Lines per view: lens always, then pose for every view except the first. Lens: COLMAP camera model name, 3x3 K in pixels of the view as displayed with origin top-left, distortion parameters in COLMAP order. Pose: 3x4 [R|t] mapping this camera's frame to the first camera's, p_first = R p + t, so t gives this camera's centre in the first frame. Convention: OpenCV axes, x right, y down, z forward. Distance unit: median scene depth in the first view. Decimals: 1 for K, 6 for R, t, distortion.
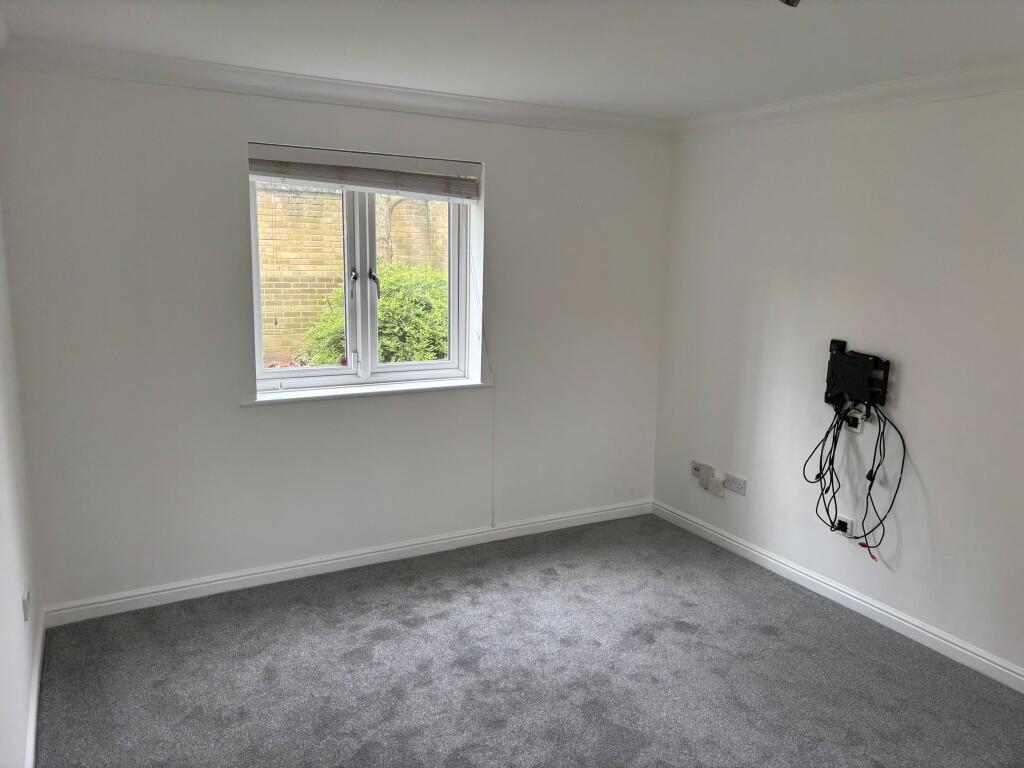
lens RADIAL K [[778.7, 0, 523.8], [0, 778.7, 373.0], [0, 0, 1]] dist [0.063359, -0.061441]
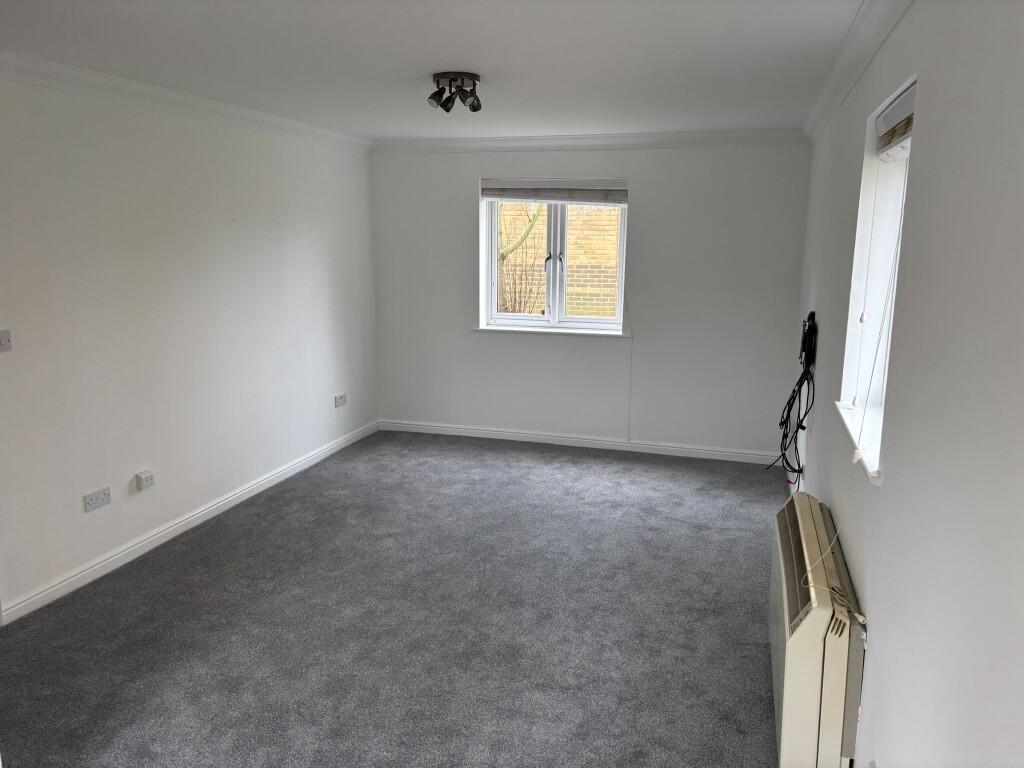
lens RADIAL K [[778.7, 0, 523.8], [0, 778.7, 373.0], [0, 0, 1]] dist [0.063359, -0.061441]
pose [[0.698121, 0.112337, -0.707113, 0.938754], [-0.111003, 0.992655, 0.048109, 0.038870], [0.707323, 0.044905, 0.705462, -0.136020]]
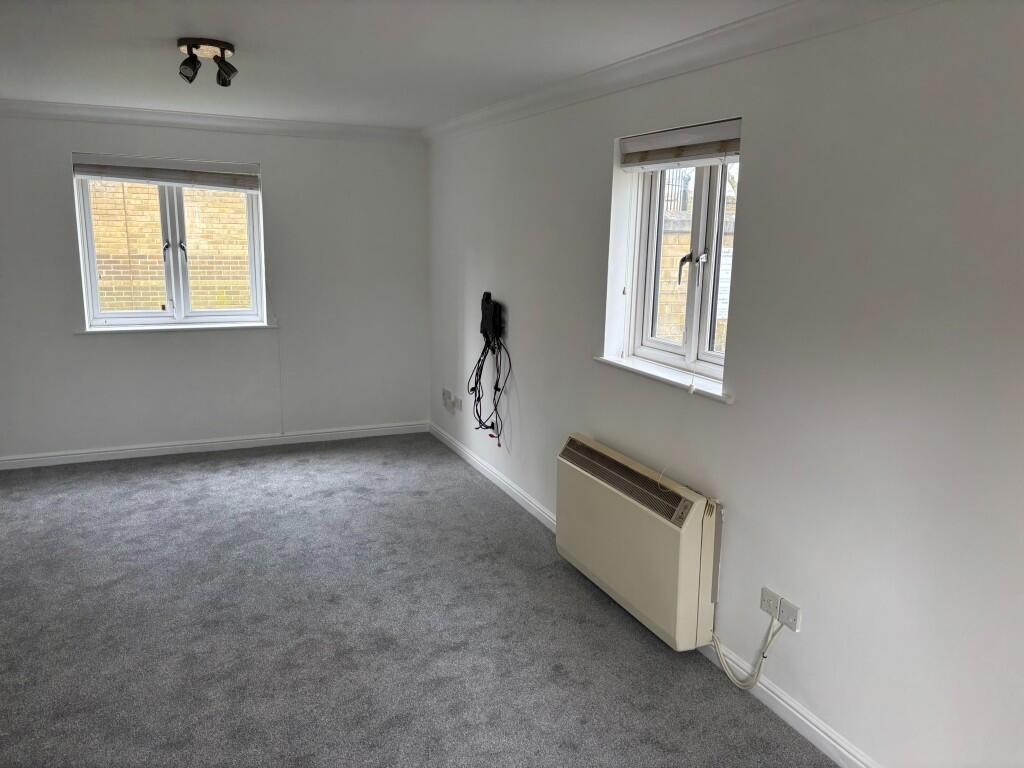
lens RADIAL K [[778.7, 0, 523.8], [0, 778.7, 373.0], [0, 0, 1]] dist [0.063359, -0.061441]
pose [[0.995261, 0.012290, -0.096457, 0.595729], [-0.010397, 0.999744, 0.020104, 0.072317], [0.096680, -0.019006, 0.995134, -0.368346]]
